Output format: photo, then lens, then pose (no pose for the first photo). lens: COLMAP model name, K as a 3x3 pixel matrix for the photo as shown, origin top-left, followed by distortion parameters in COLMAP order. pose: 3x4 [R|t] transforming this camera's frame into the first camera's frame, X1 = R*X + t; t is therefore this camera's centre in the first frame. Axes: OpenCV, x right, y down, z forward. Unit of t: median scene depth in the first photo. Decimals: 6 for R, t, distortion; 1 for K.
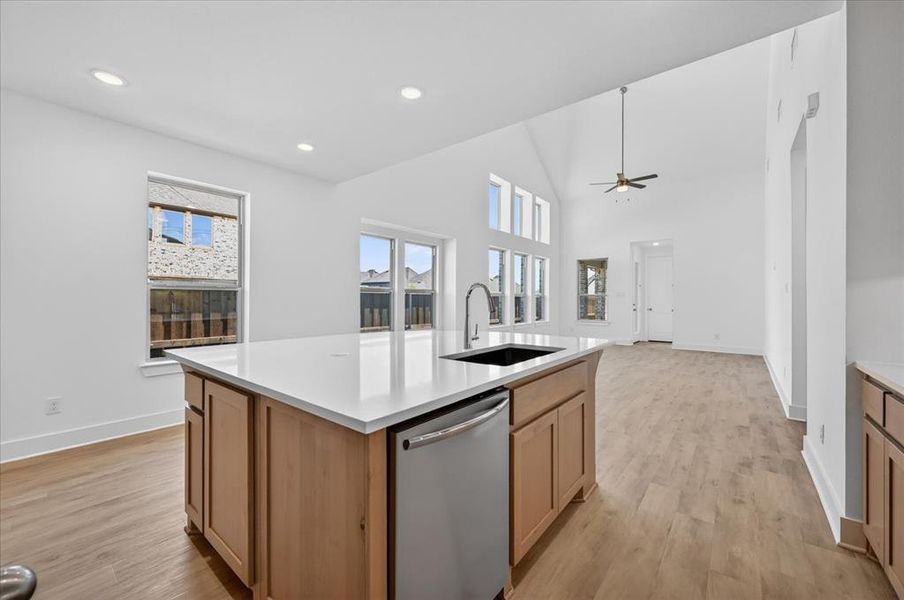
lens RADIAL K [[358.2, 0, 452.6], [0, 358.2, 296.3], [0, 0, 1]] dist [0.000721, 0.000097]
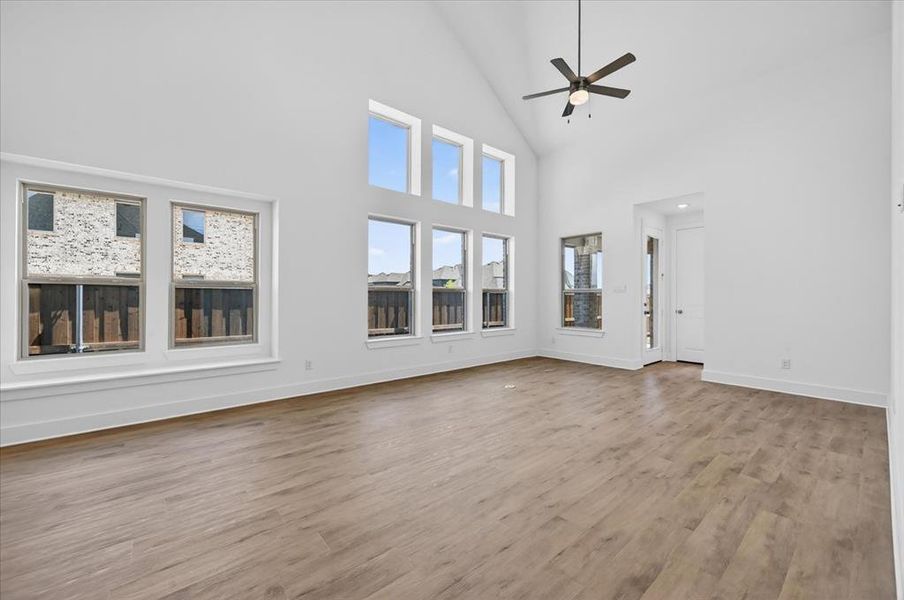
lens RADIAL K [[358.2, 0, 452.6], [0, 358.2, 296.3], [0, 0, 1]] dist [0.000721, 0.000097]
pose [[0.981094, -0.002911, -0.193508, 0.288520], [0.004055, 0.999977, 0.005513, 0.003611], [0.193488, -0.006193, 0.981083, 0.307356]]
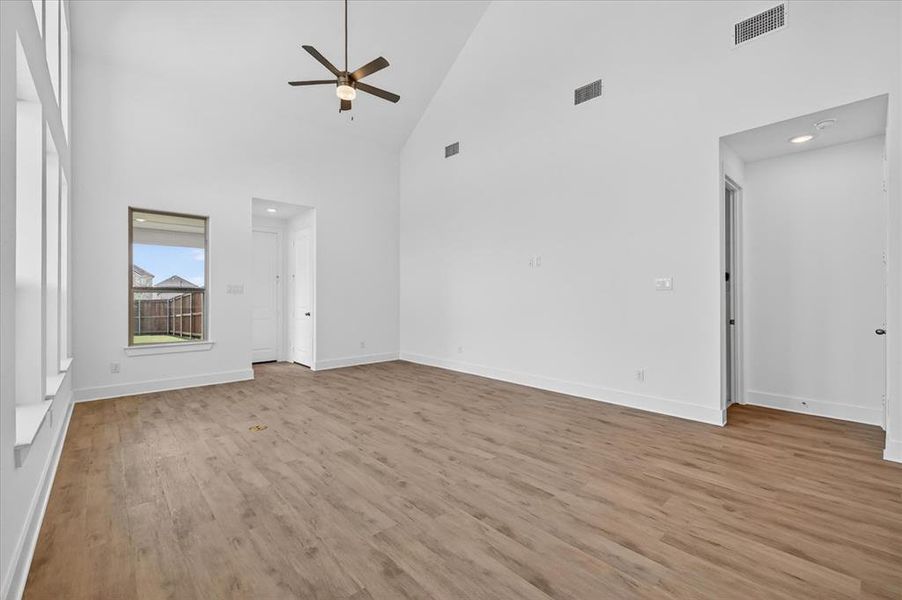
lens RADIAL K [[381.3, 0, 448.3], [0, 381.3, 317.5], [0, 0, 1]] dist [-0.000584, -0.000017]
pose [[0.158953, -0.052376, 0.985896, -0.047655], [-0.003477, 0.998556, 0.053609, 0.004918], [-0.987280, -0.011949, 0.158541, 0.563081]]
